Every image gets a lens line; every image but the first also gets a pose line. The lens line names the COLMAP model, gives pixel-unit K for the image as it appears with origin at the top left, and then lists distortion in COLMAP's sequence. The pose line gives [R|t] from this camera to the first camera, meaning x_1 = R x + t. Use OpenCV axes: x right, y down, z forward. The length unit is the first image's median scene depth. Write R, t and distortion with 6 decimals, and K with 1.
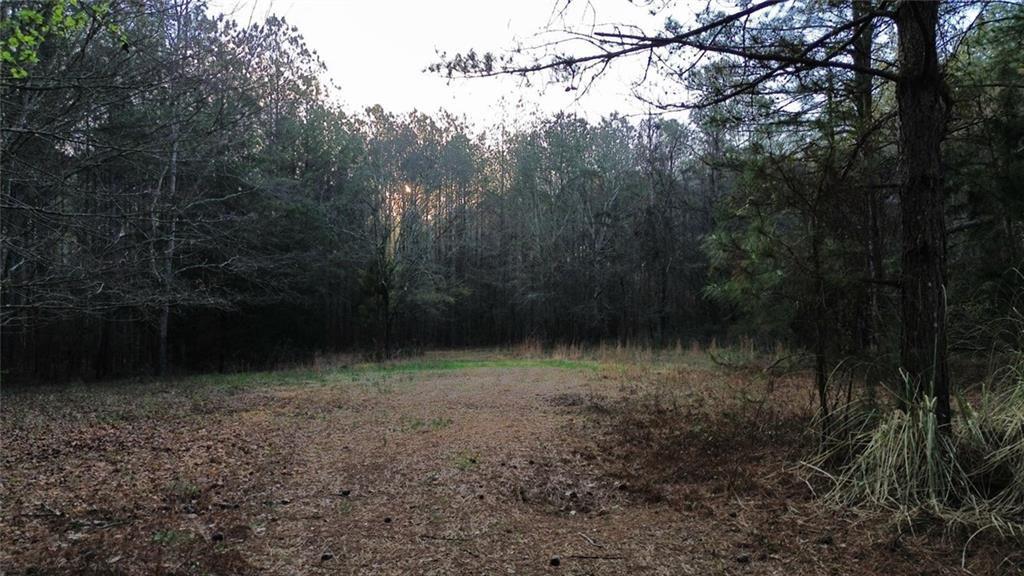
lens RADIAL K [[751.7, 0, 512.3], [0, 751.7, 288.4], [0, 0, 1]] dist [0.033561, 0.004206]
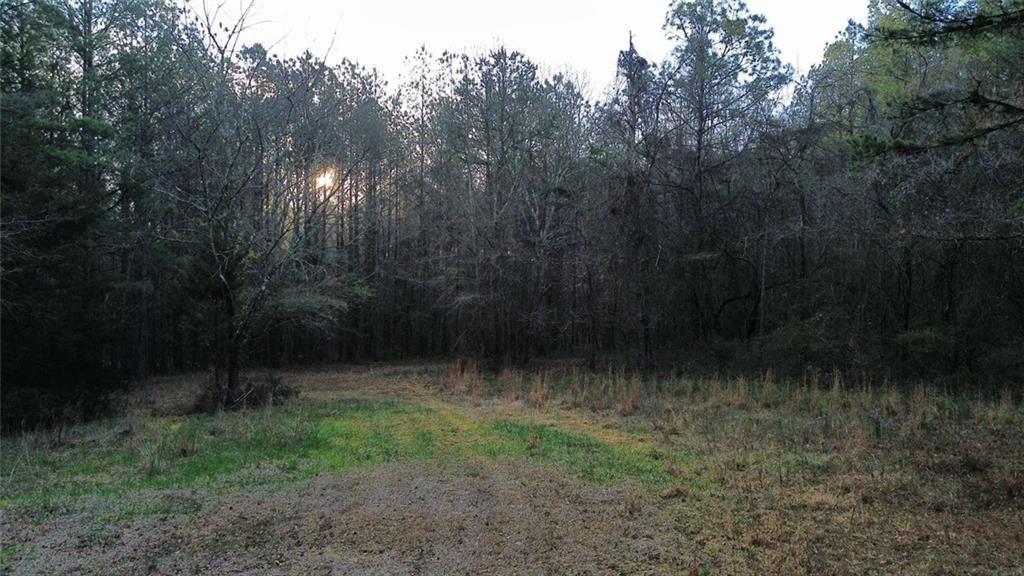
lens RADIAL K [[751.7, 0, 512.8], [0, 751.7, 286.4], [0, 0, 1]] dist [0.033561, 0.004206]
pose [[0.994020, 0.003939, 0.109123, -0.004578], [-0.003932, 0.999992, -0.000275, -0.000695], [-0.109123, -0.000156, 0.994028, 0.208460]]
